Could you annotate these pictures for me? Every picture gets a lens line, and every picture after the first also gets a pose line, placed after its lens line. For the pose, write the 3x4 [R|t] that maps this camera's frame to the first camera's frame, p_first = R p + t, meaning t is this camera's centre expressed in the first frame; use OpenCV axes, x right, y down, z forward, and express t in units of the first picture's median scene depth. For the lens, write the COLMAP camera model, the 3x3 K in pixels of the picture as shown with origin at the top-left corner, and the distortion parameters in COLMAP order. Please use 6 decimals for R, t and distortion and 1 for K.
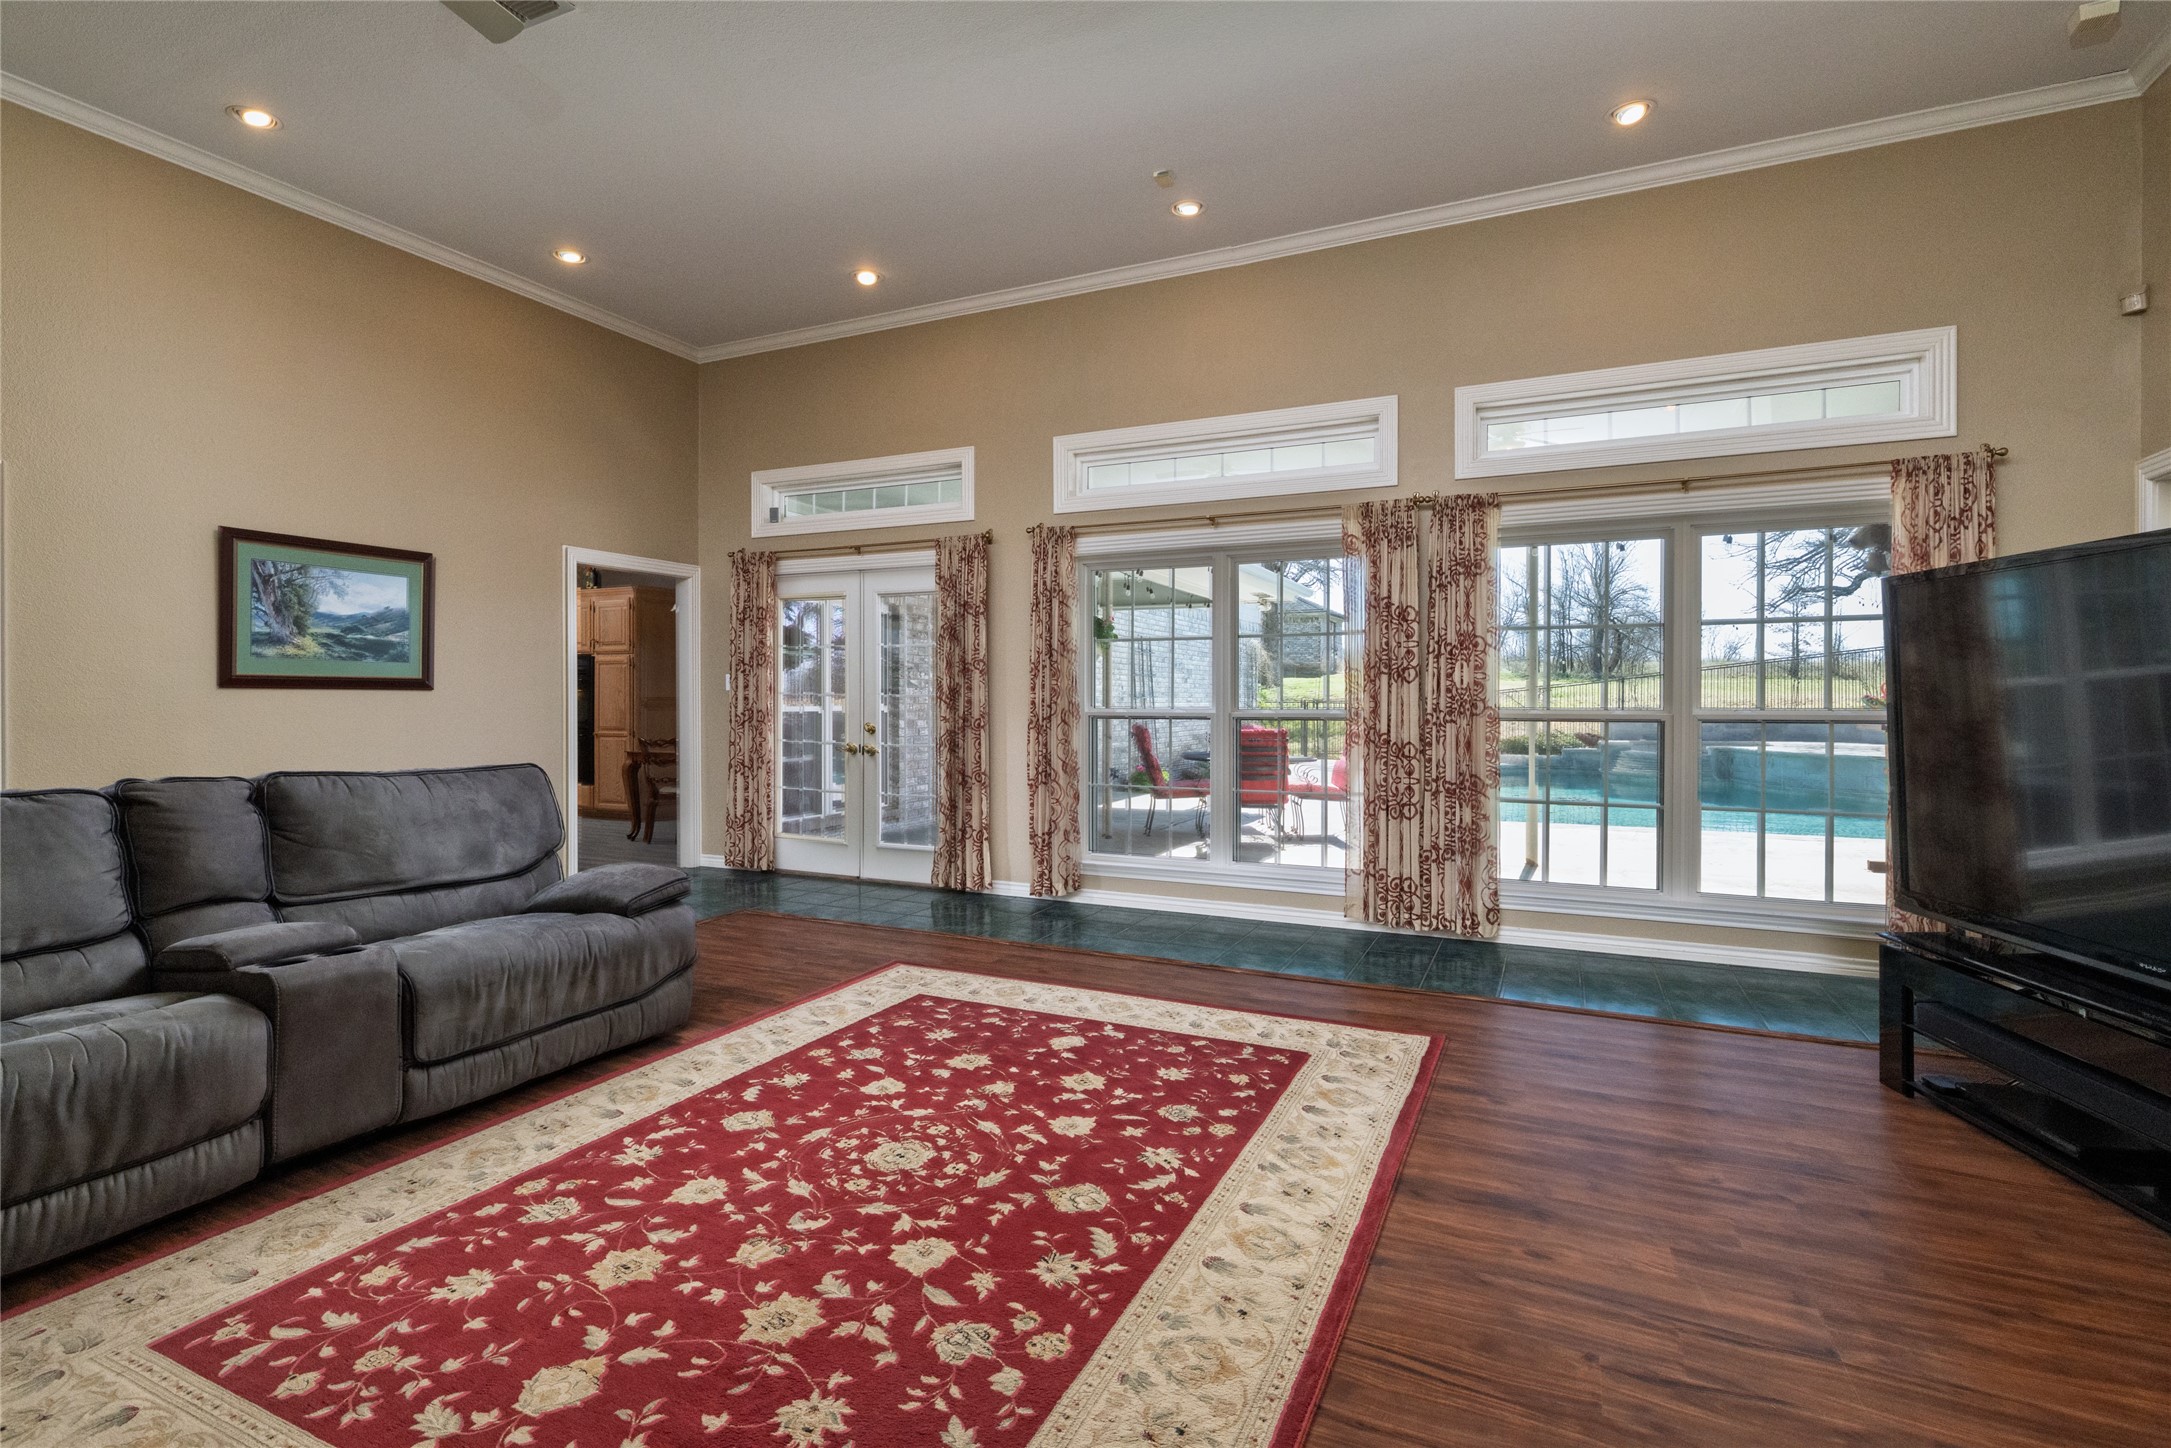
lens RADIAL K [[1035.8, 0, 1079.6], [0, 1035.8, 711.6], [0, 0, 1]] dist [0.001077, -0.000379]
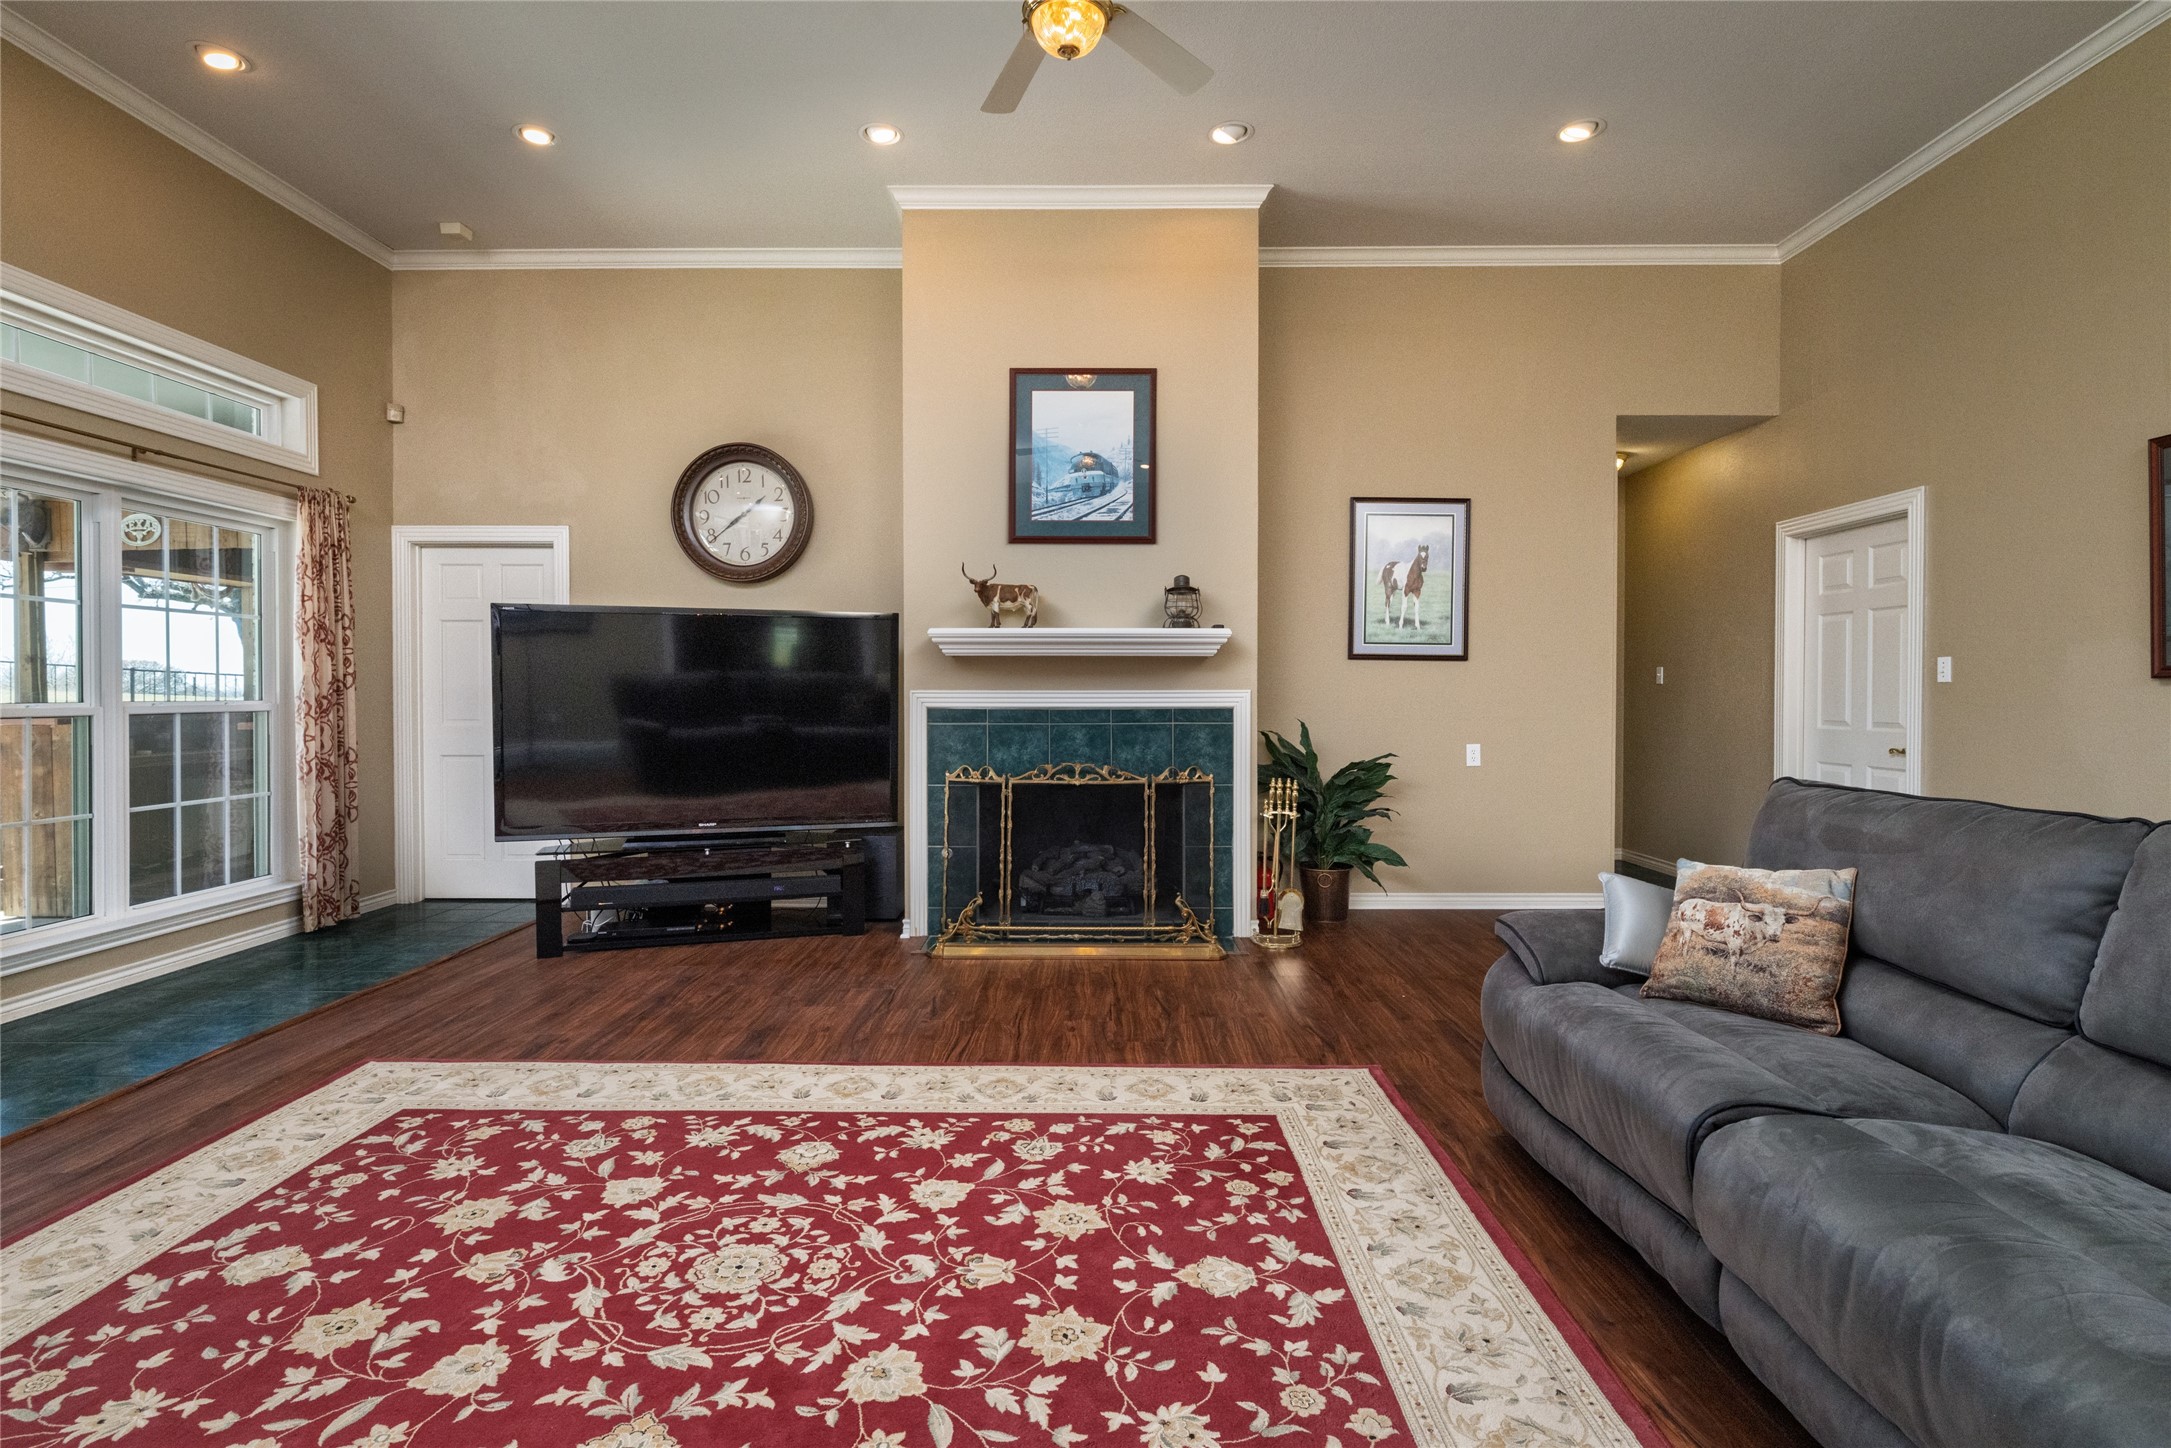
lens RADIAL K [[1035.8, 0, 1083.8], [0, 1035.8, 710.0], [0, 0, 1]] dist [0.001077, -0.000379]
pose [[-0.432036, -0.015285, 0.901727, -1.207912], [0.010956, 0.999694, 0.022195, -0.014180], [-0.901790, 0.019468, -0.431736, 1.331530]]
